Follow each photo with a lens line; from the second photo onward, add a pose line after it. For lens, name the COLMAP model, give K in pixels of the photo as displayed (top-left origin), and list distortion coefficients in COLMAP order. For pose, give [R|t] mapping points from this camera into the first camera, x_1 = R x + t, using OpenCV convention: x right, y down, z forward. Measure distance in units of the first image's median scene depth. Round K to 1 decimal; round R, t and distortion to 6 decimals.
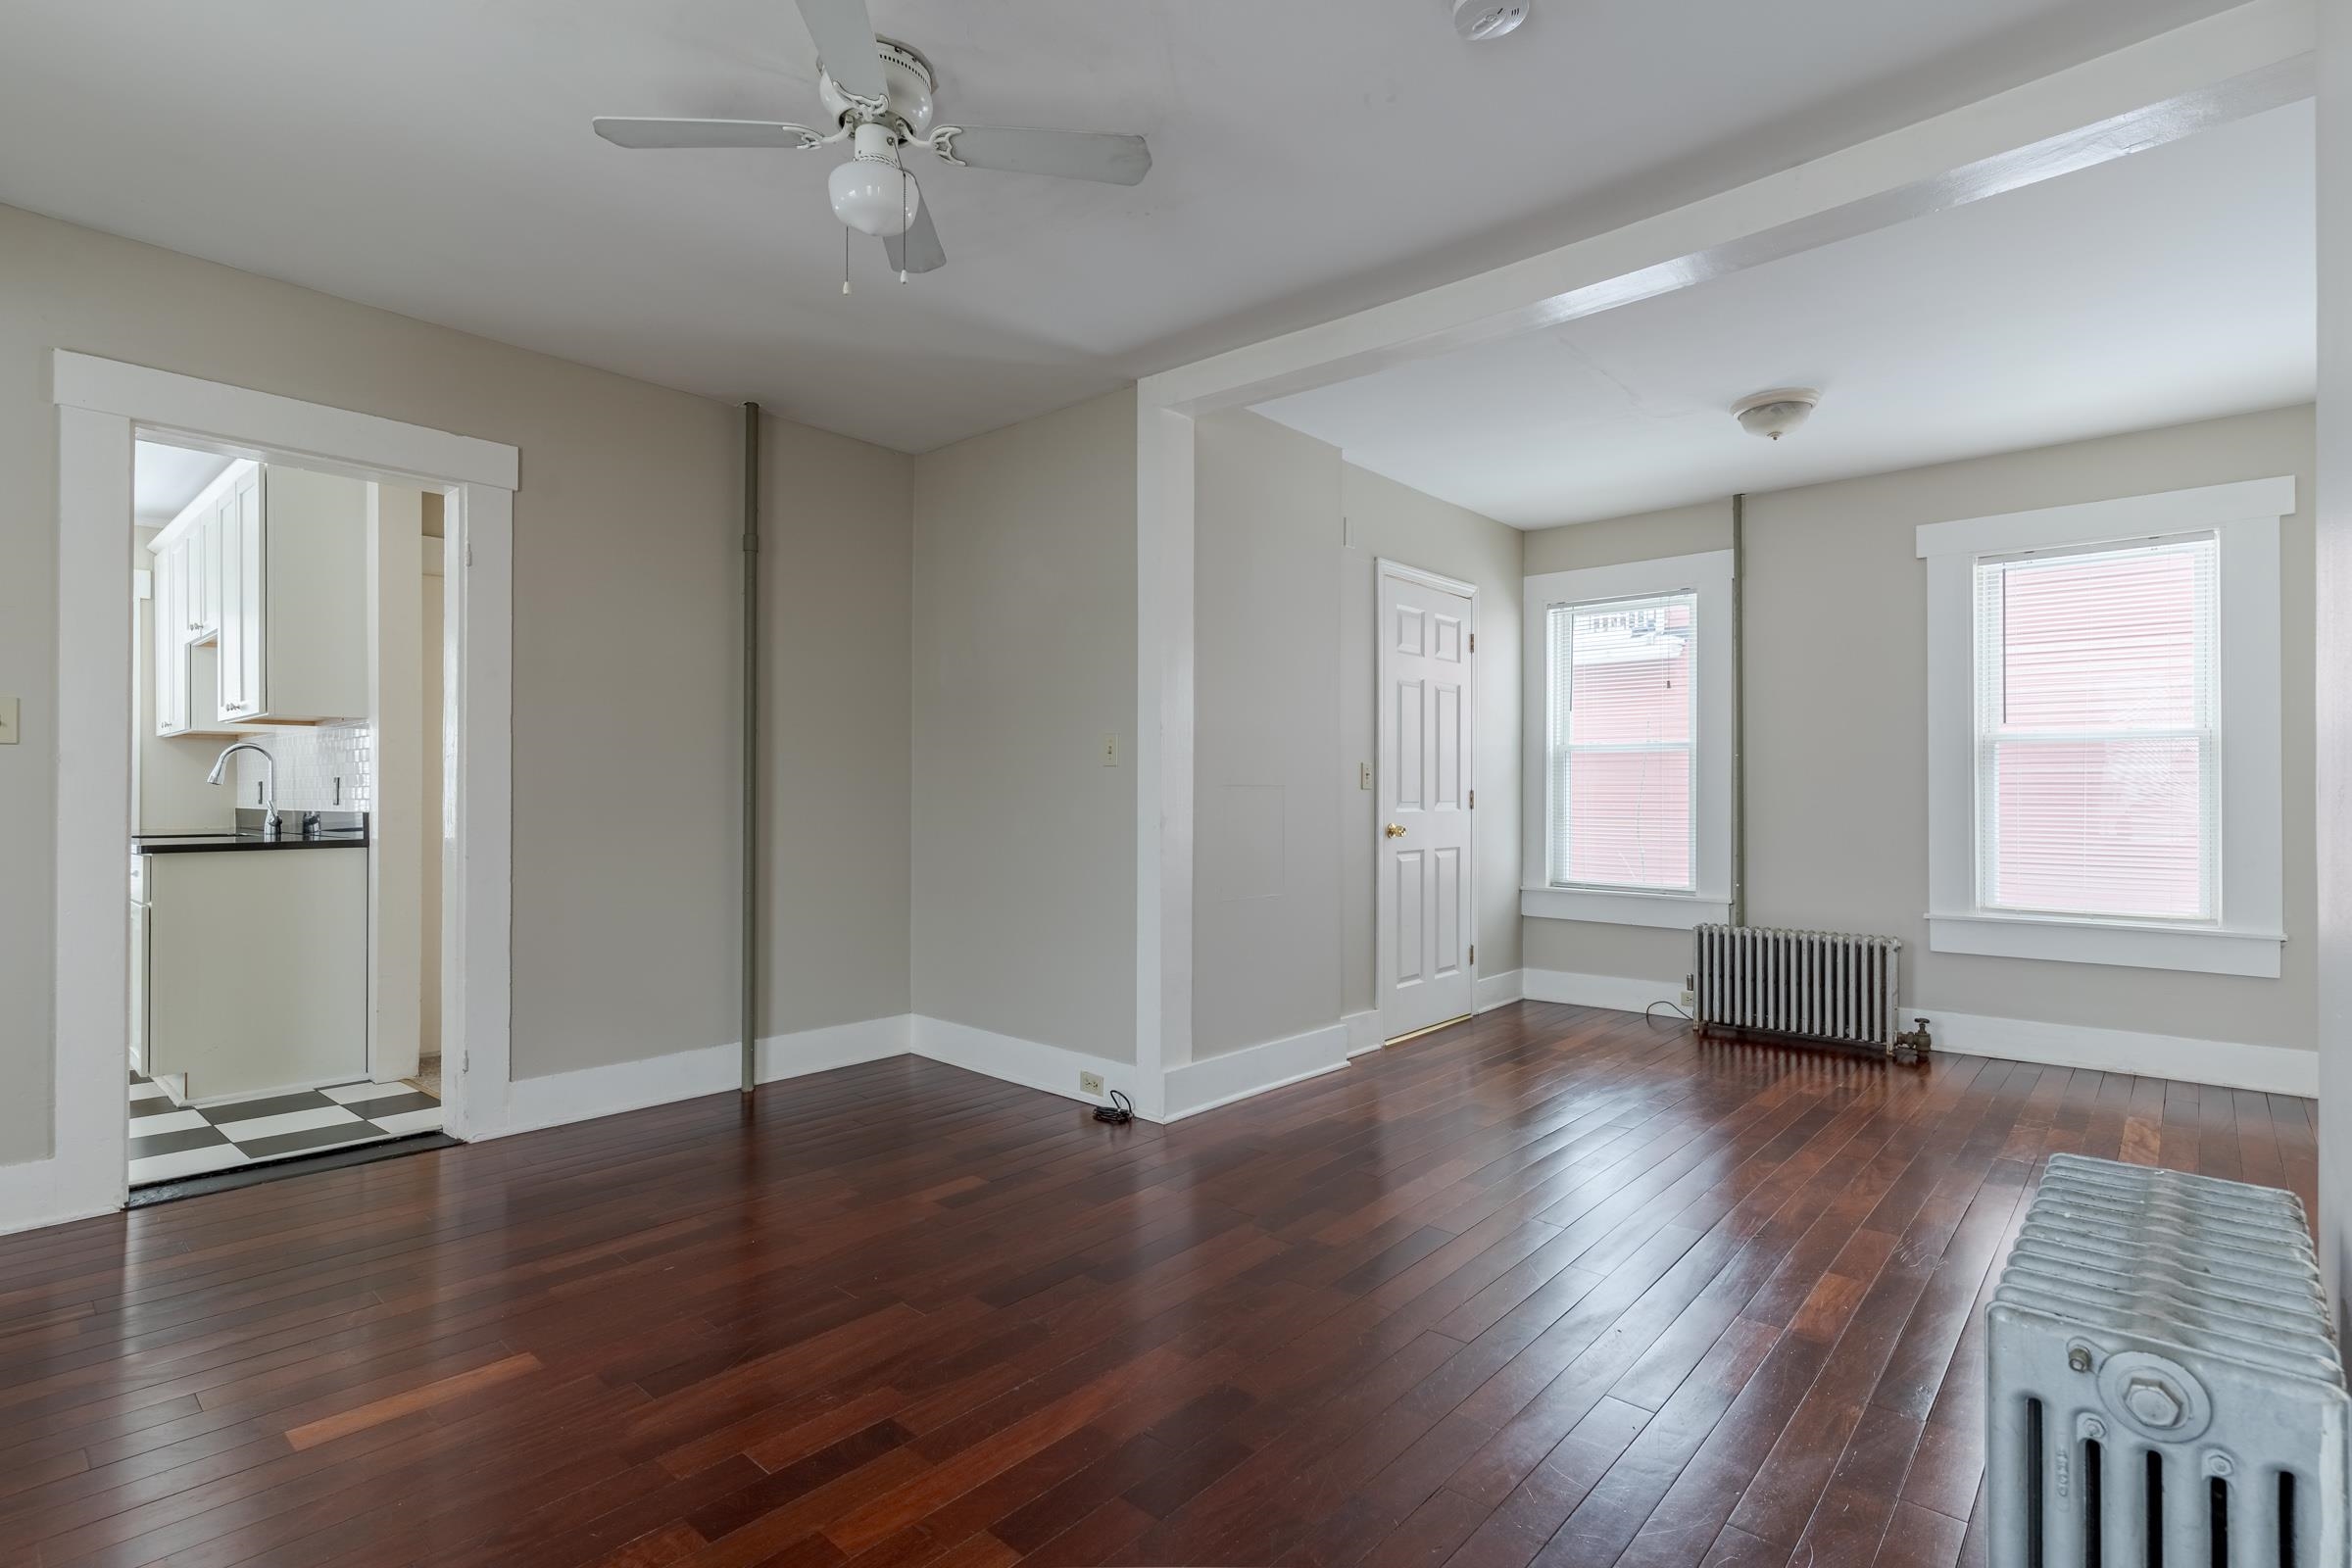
lens RADIAL K [[1116.7, 0, 1176.0], [0, 1116.7, 784.0], [0, 0, 1]] dist [0.001637, 0.000074]
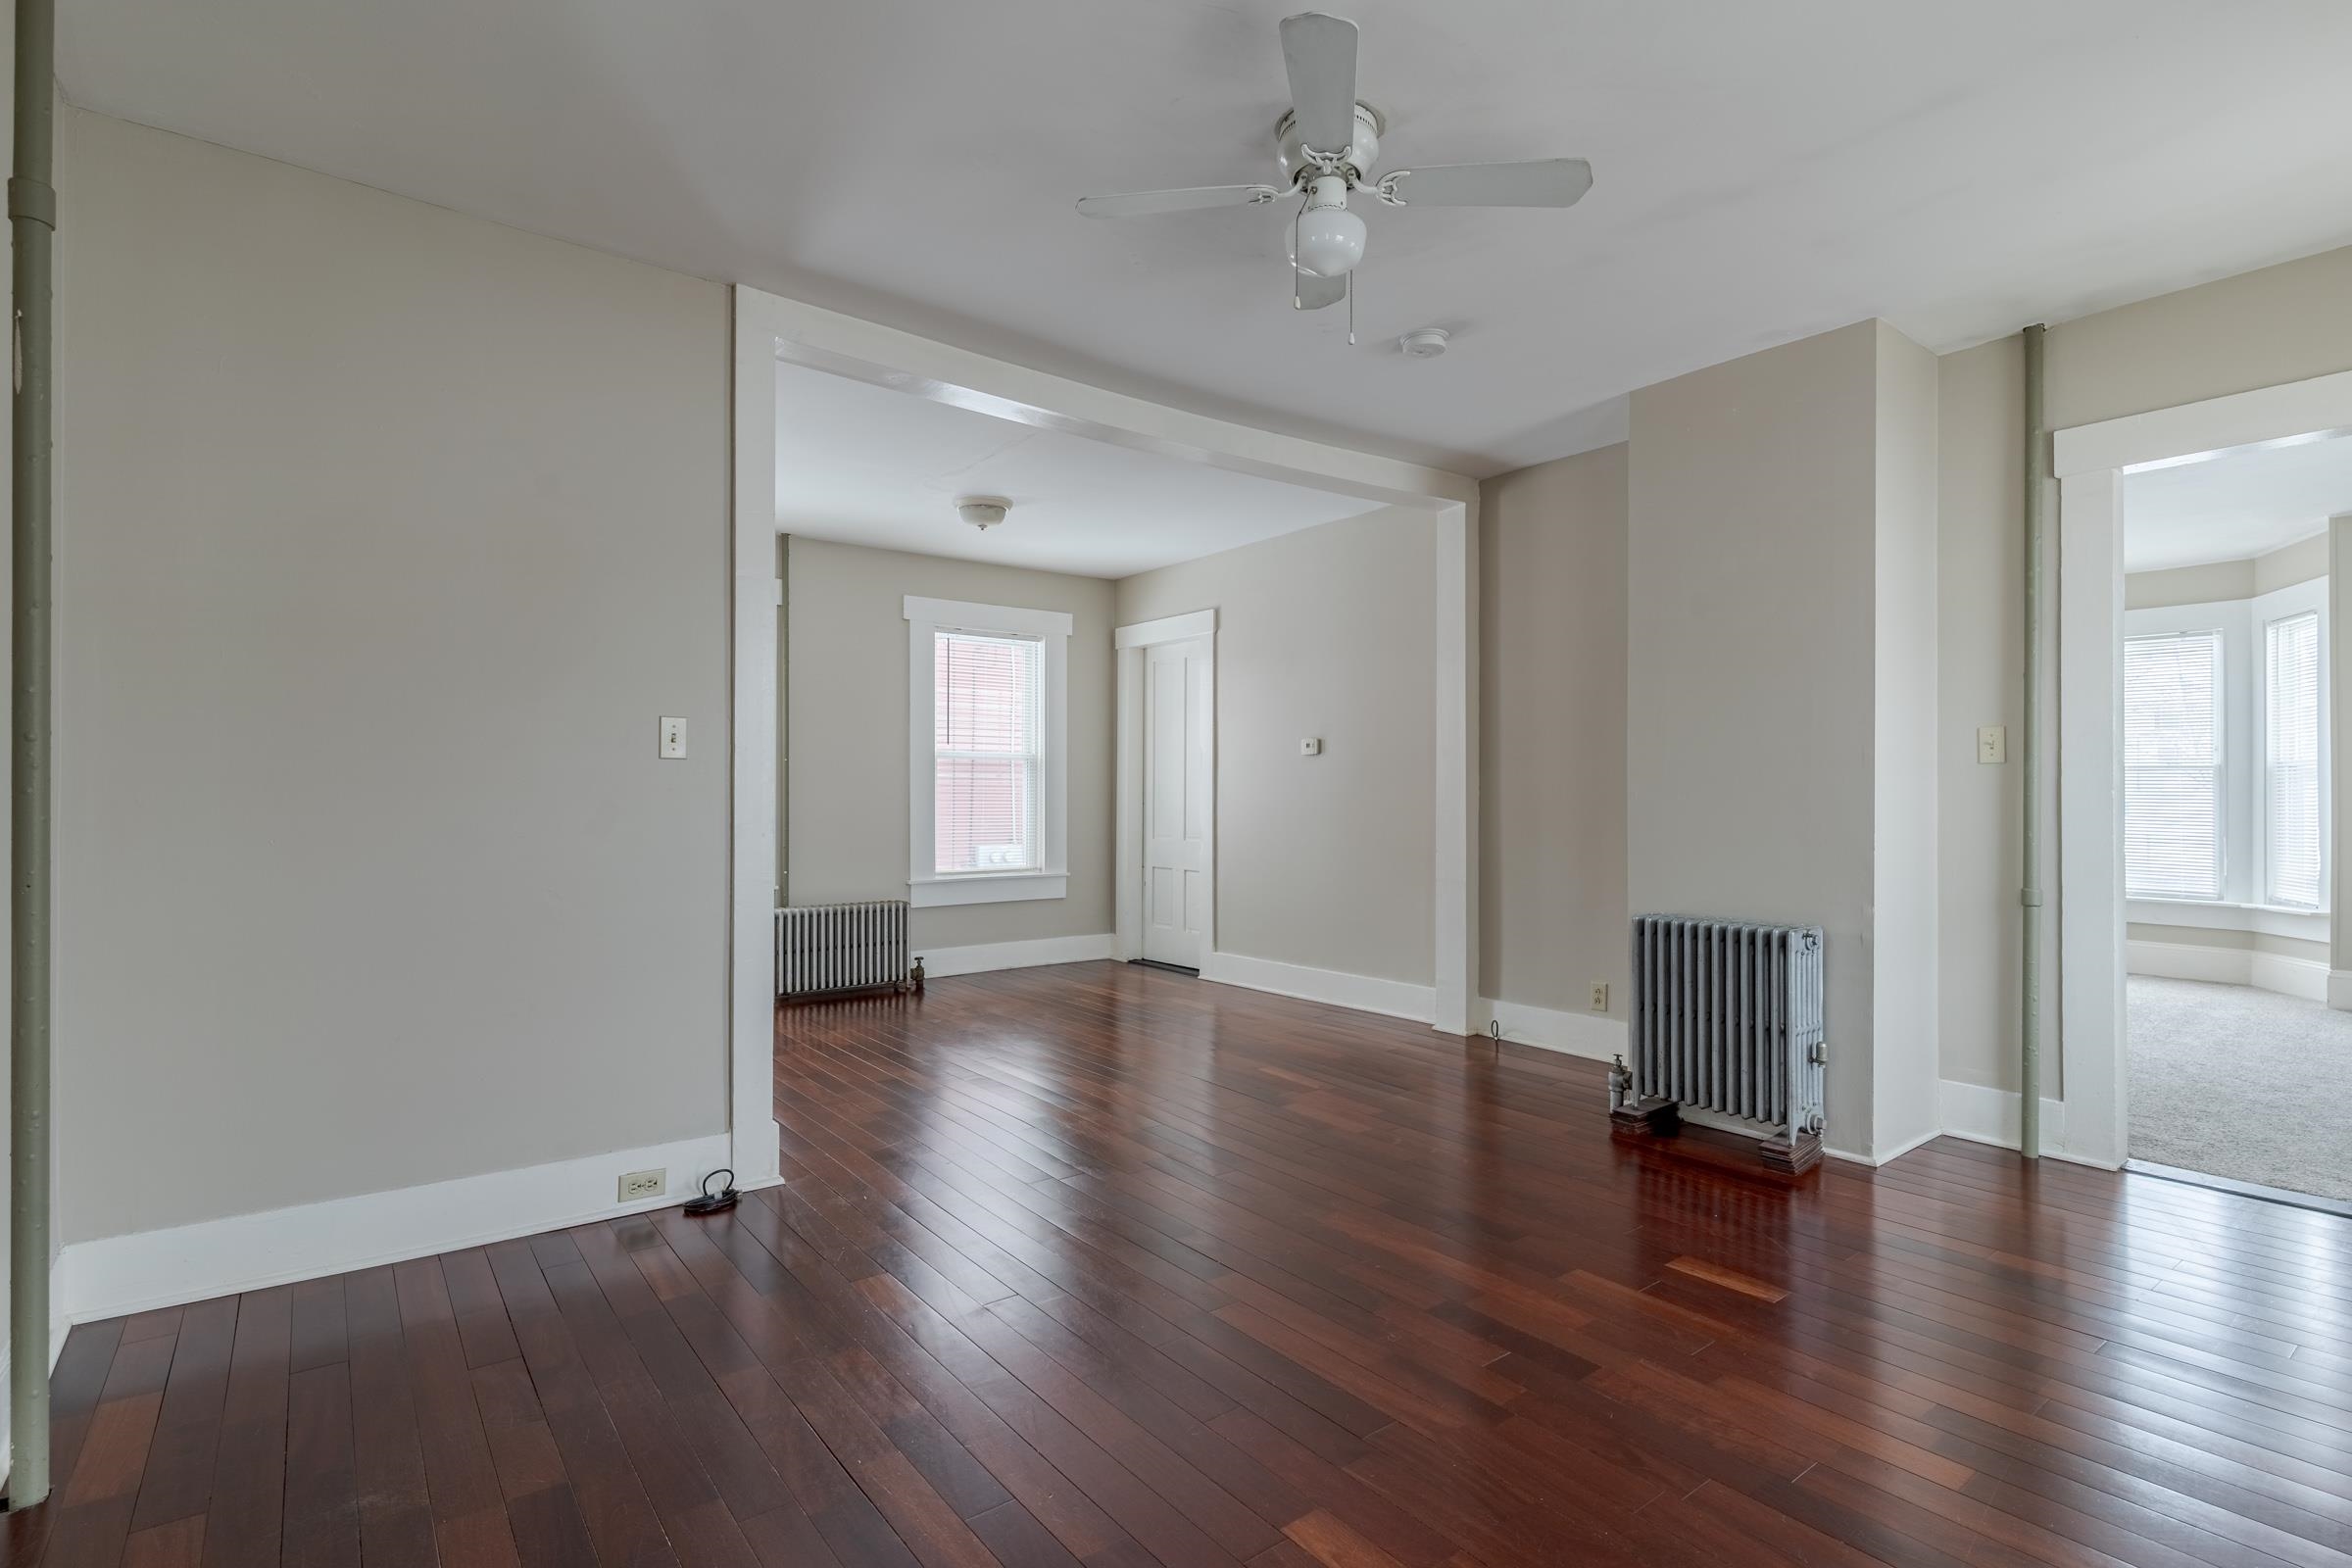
lens RADIAL K [[1116.7, 0, 1176.0], [0, 1116.7, 784.0], [0, 0, 1]] dist [0.001637, 0.000074]
pose [[0.203784, 0.005591, 0.979000, -0.618531], [-0.009790, 0.999945, -0.003673, -0.000500], [-0.978967, -0.008836, 0.203827, 0.419353]]
